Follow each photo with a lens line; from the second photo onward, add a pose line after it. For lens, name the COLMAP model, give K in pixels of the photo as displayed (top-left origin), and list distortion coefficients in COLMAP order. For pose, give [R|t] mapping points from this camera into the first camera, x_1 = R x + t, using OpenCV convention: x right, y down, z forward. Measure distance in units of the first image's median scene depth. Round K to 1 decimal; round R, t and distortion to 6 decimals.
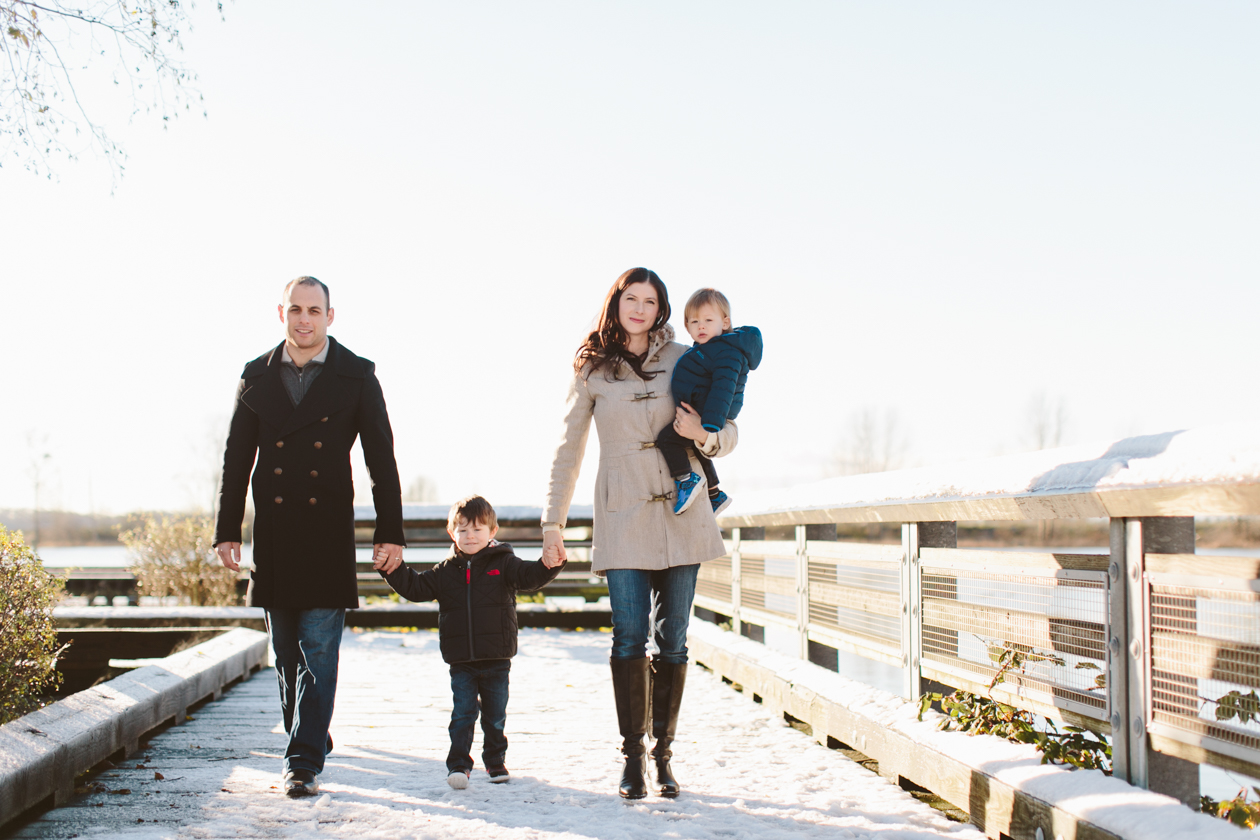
lens RADIAL K [[1898.3, 0, 630.0], [0, 1898.3, 420.0], [0, 0, 1]] dist [0.006781, 0.003774]
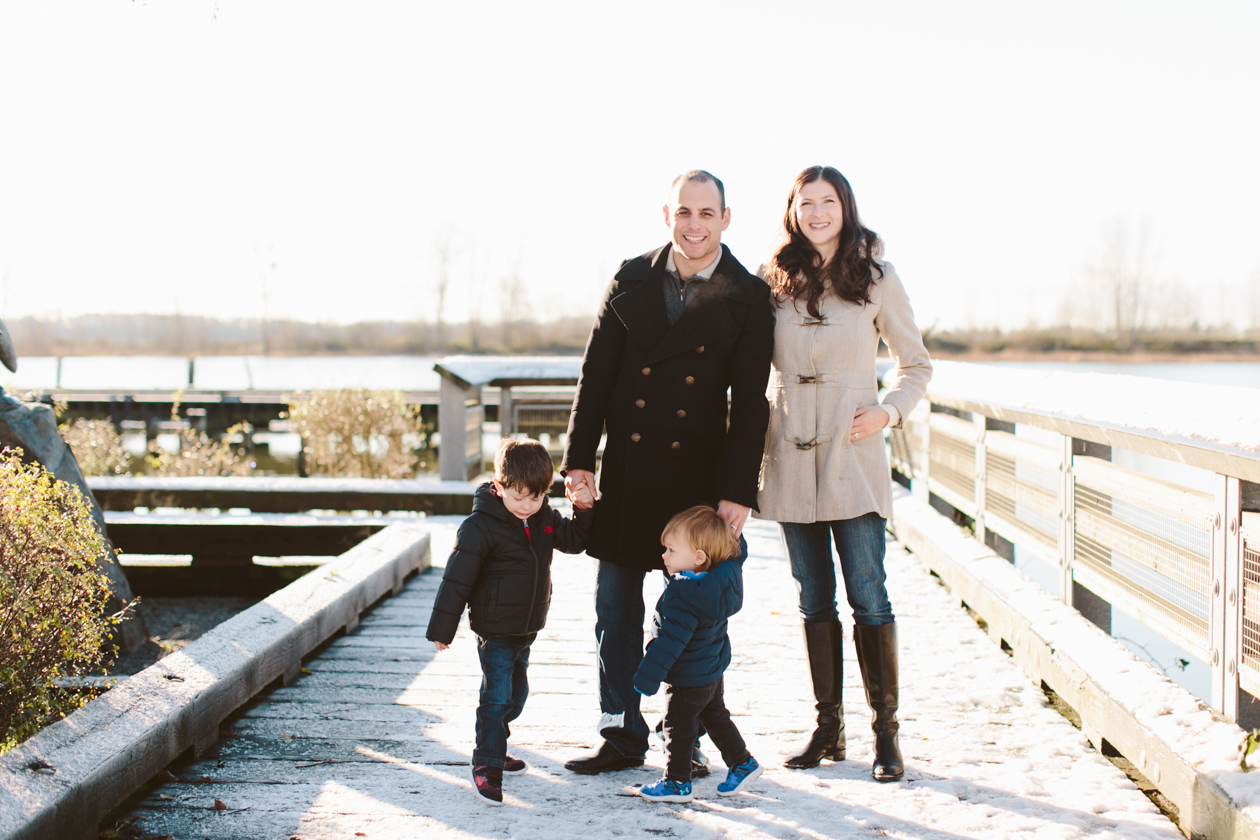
lens RADIAL K [[1916.1, 0, 649.7], [0, 1916.1, 419.9], [0, 0, 1]] dist [-0.000627, 0.056632]
pose [[0.993649, 0.007202, -0.112295, 0.007794], [0.004589, 0.994526, 0.104388, -0.034680], [0.112432, -0.104240, 0.988177, 0.198107]]
